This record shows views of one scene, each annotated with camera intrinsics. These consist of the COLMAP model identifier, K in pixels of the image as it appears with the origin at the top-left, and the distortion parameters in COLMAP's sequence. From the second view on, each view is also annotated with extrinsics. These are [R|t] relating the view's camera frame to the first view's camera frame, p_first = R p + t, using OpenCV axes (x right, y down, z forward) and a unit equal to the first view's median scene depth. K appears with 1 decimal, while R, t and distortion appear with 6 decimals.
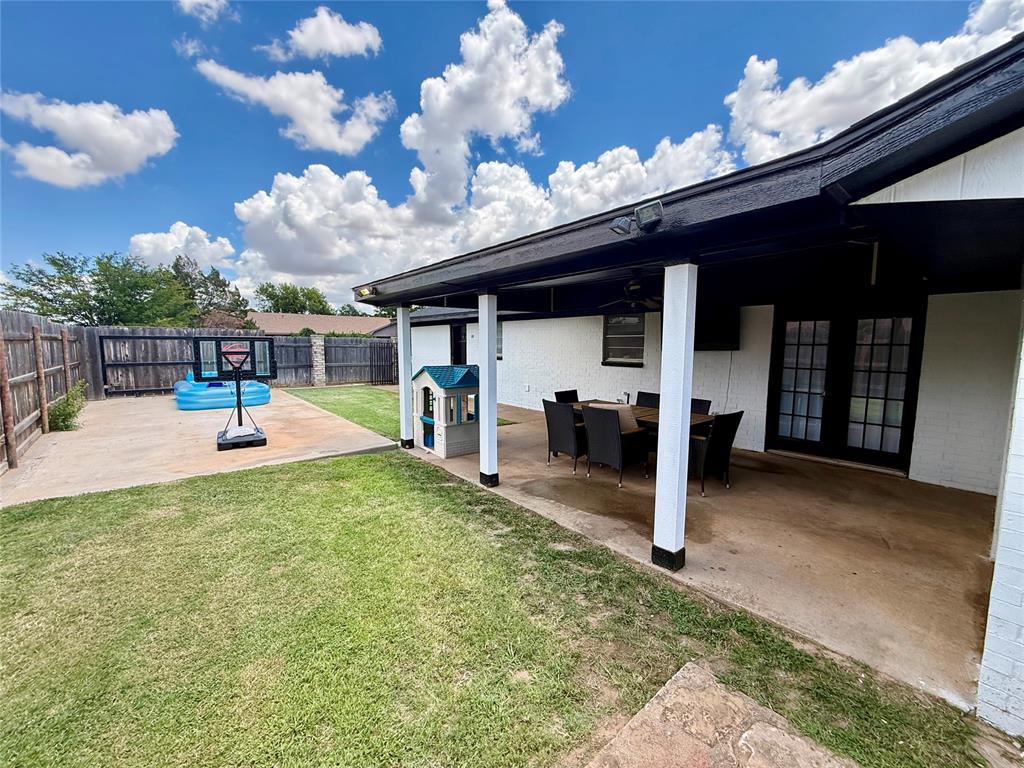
lens RADIAL K [[412.0, 0, 506.7], [0, 412.0, 384.5], [0, 0, 1]] dist [-0.002577, 0.000705]
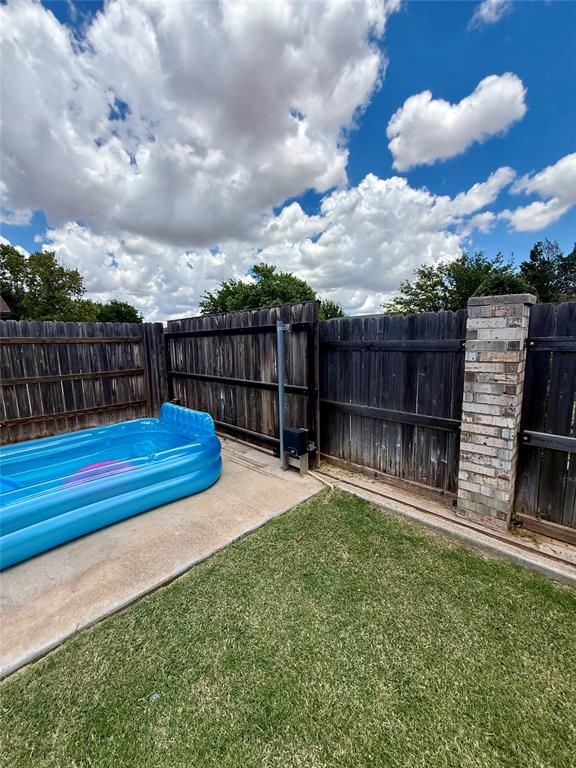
lens RADIAL K [[309.0, 0, 288.0], [0, 309.0, 386.0], [0, 0, 1]] dist [-0.002577, 0.000705]
pose [[0.092604, 0.133893, -0.986660, -1.164042], [-0.078882, 0.988790, 0.126779, -0.326808], [0.992574, 0.066089, 0.102127, 3.339277]]
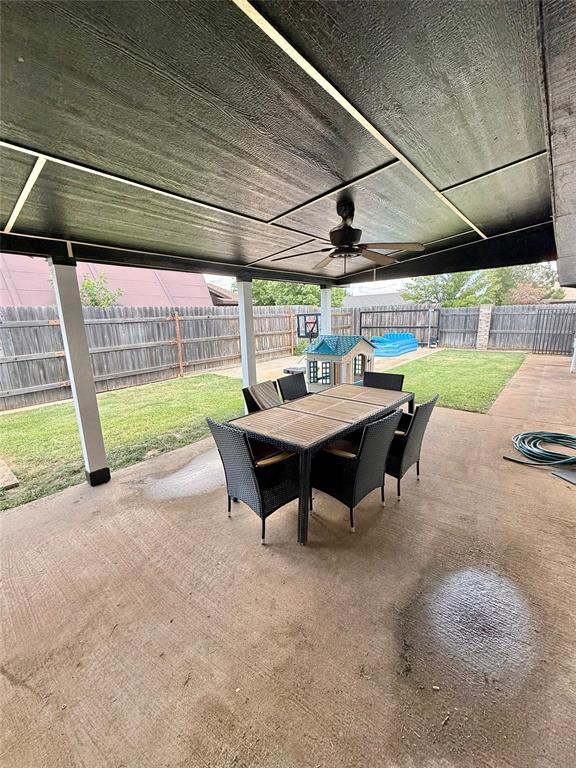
lens RADIAL K [[309.0, 0, 288.8], [0, 309.0, 390.5], [0, 0, 1]] dist [-0.002577, 0.000705]
pose [[0.175324, 0.219318, -0.959771, 1.204377], [-0.068212, 0.975235, 0.210391, -0.115205], [0.982145, 0.028581, 0.185942, 1.179462]]
